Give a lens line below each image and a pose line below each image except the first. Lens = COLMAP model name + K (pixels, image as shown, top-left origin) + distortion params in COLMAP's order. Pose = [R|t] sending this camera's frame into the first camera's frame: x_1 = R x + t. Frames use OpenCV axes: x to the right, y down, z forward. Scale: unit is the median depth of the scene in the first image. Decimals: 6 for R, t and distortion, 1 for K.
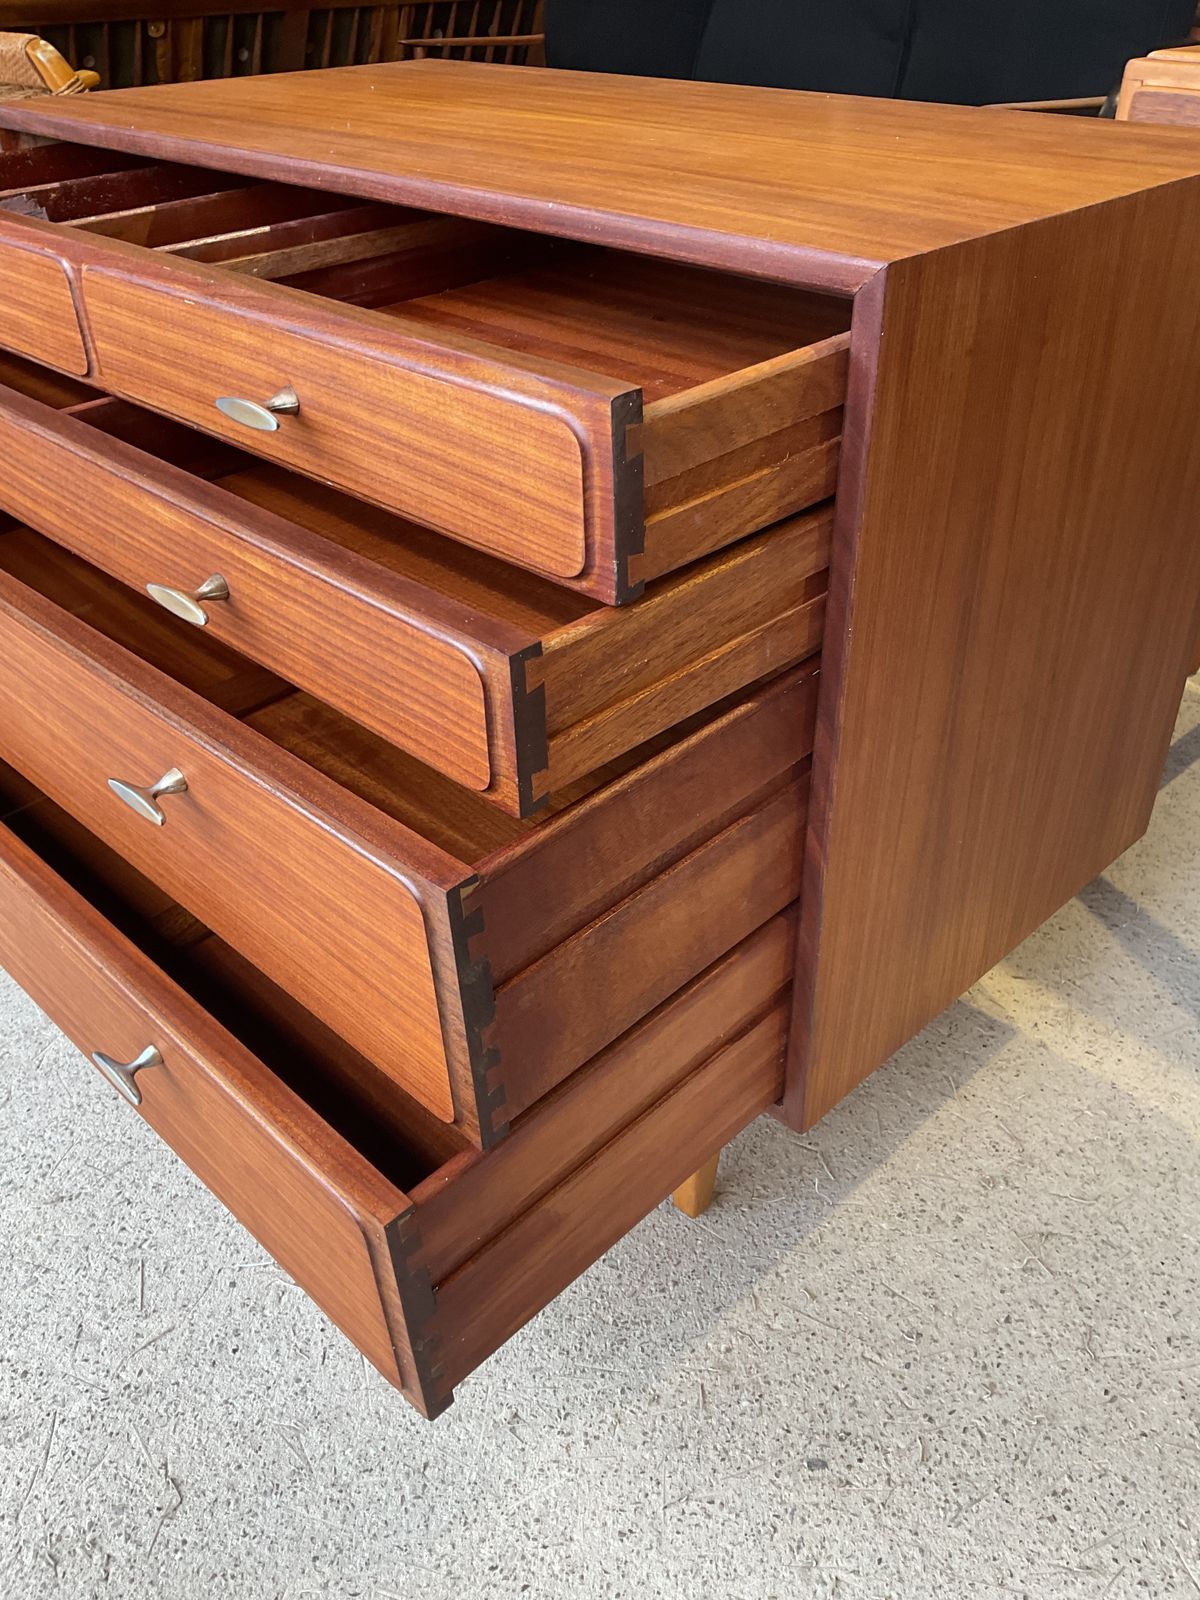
lens RADIAL K [[1330.9, 0, 597.6], [0, 1330.9, 802.3], [0, 0, 1]] dist [0.027589, -0.053296]
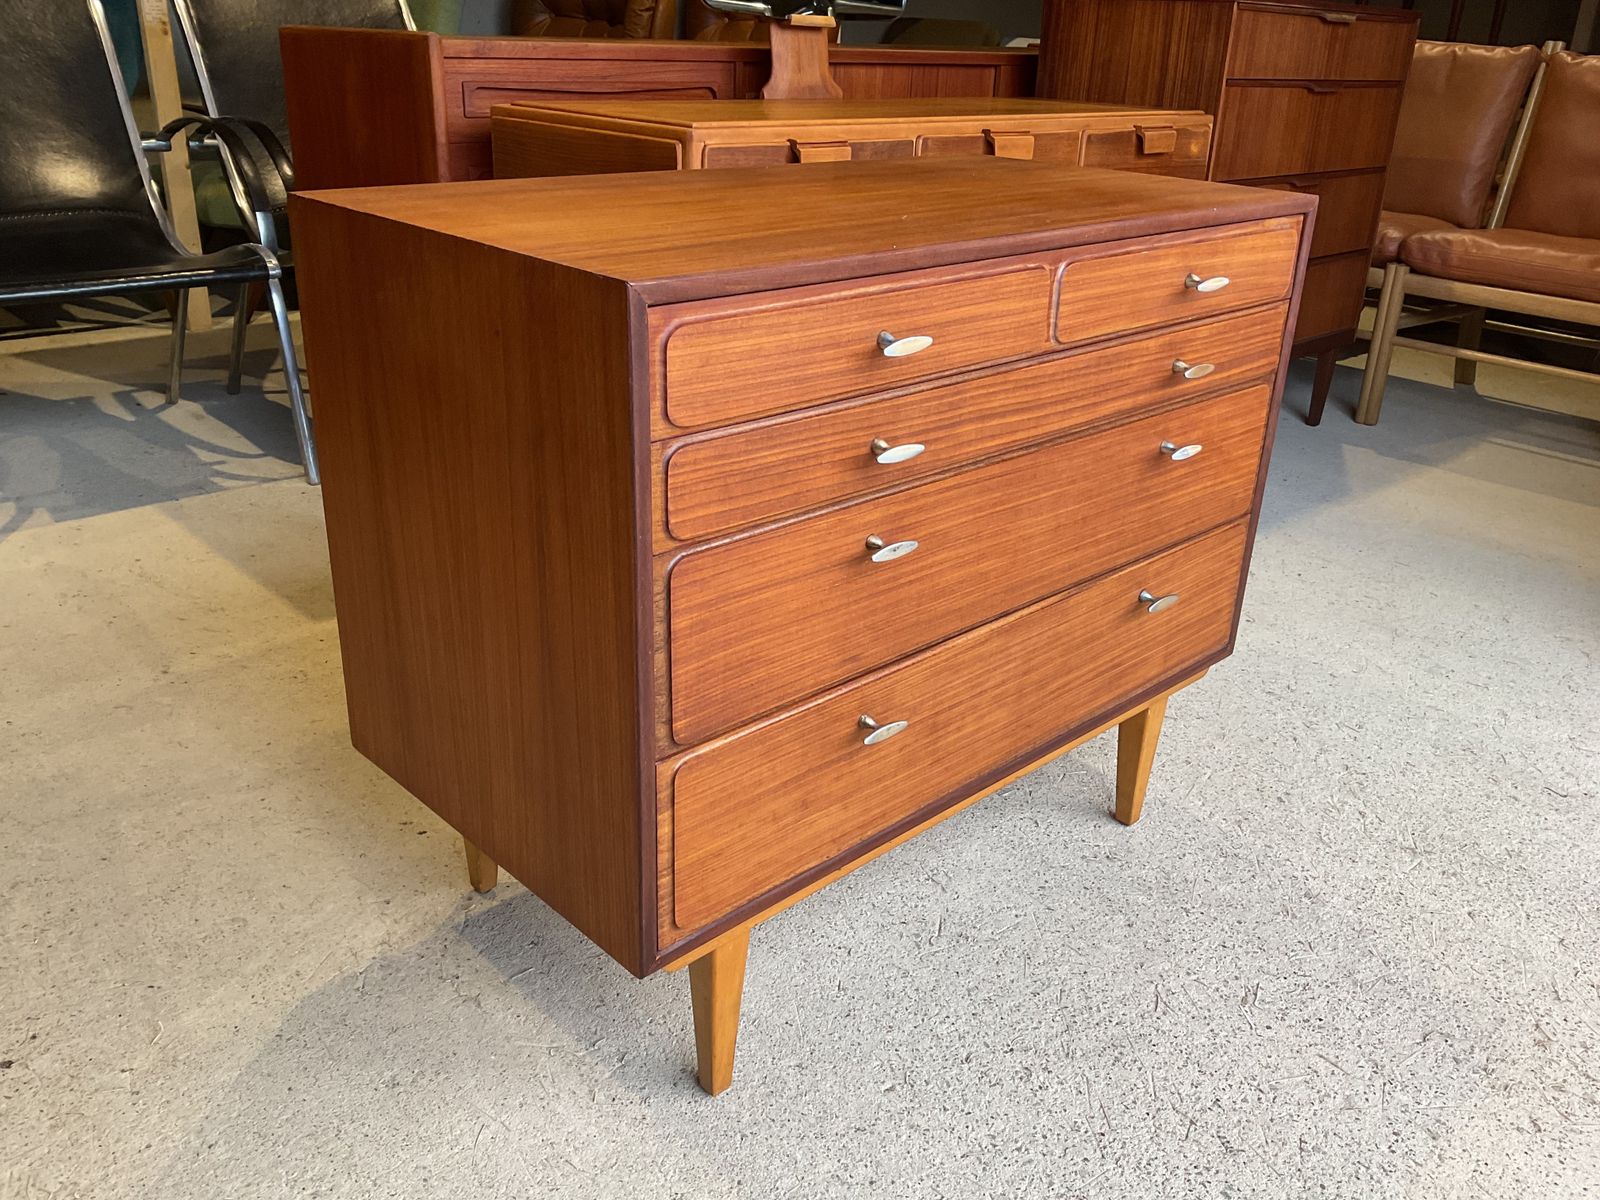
lens RADIAL K [[1330.9, 0, 800.5], [0, 1330.9, 600.8], [0, 0, 1]] dist [0.027589, -0.053296]
pose [[0.017716, -0.393208, 0.919279, -1.441662], [0.527589, 0.784679, 0.325467, -0.686932], [-0.849315, 0.479235, 0.221353, 0.992841]]
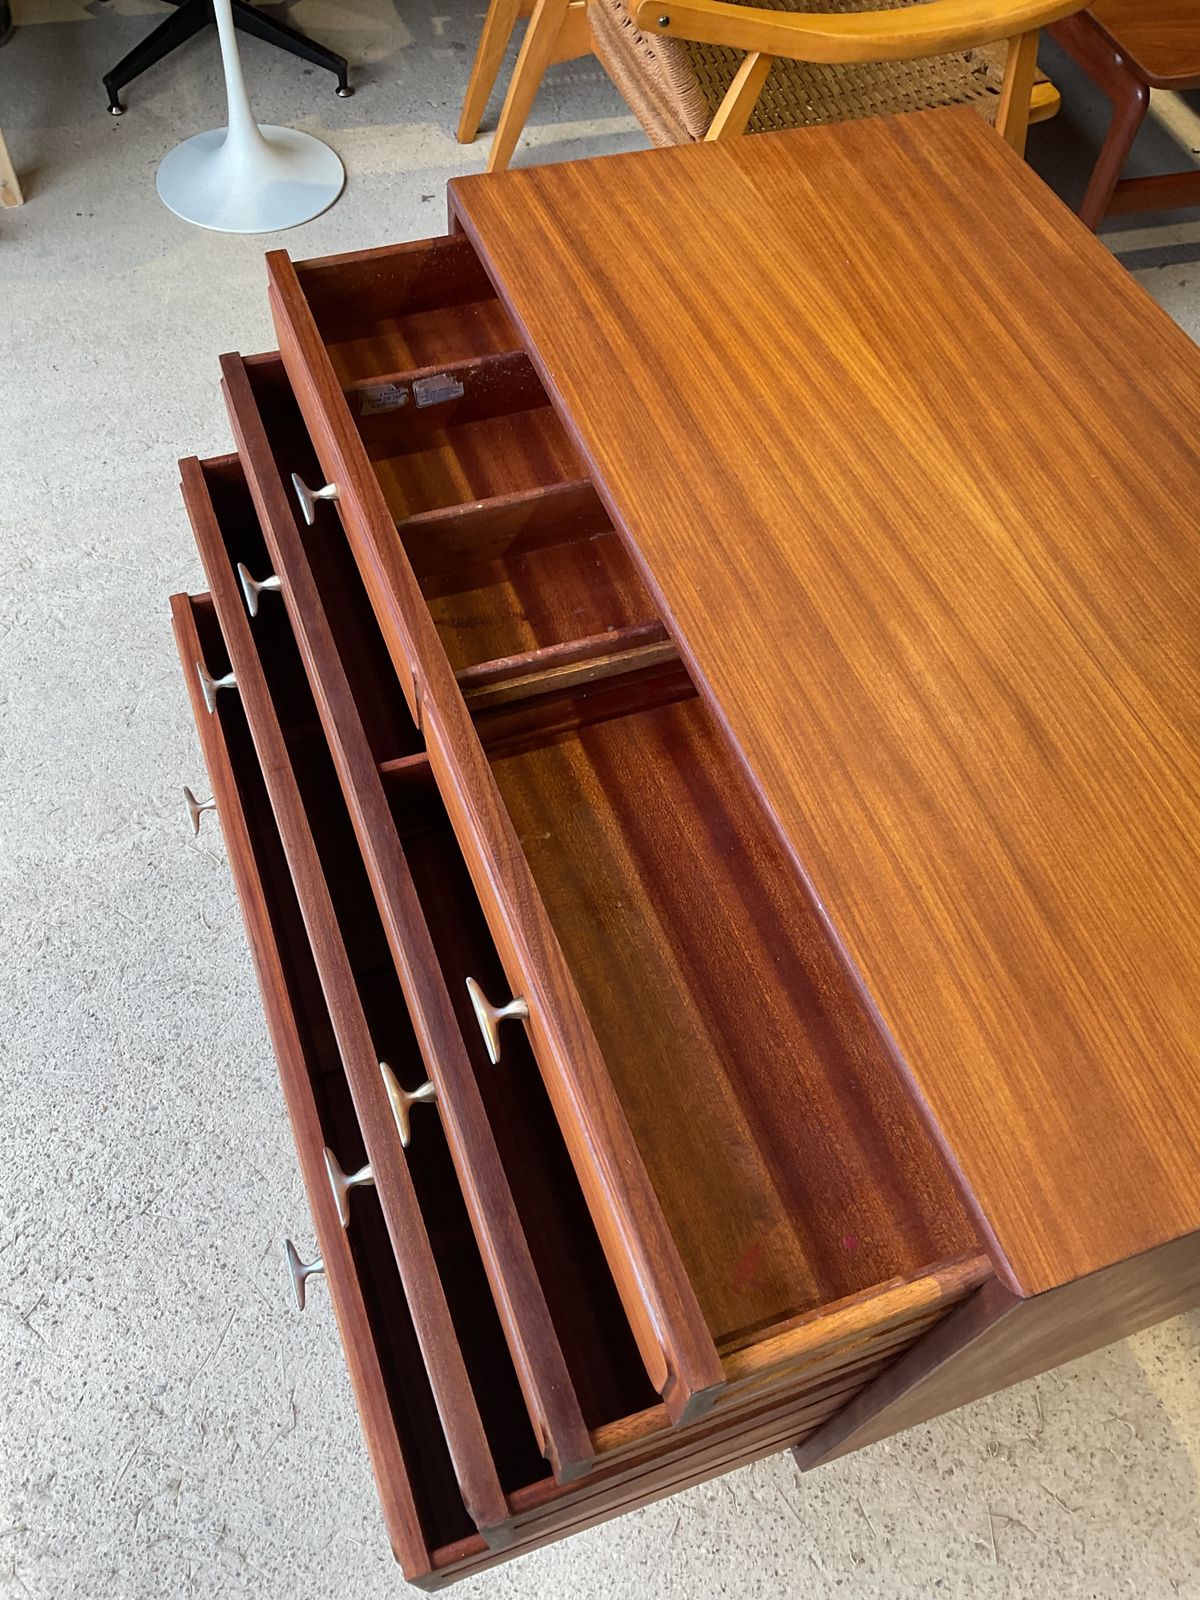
lens RADIAL K [[1330.9, 0, 603.6], [0, 1330.9, 796.5], [0, 0, 1]] dist [0.027589, -0.053296]
pose [[0.906412, 0.384807, -0.174186, -0.030601], [-0.293820, 0.870660, 0.394488, -0.651917], [0.303459, -0.306389, 0.902241, 0.046707]]
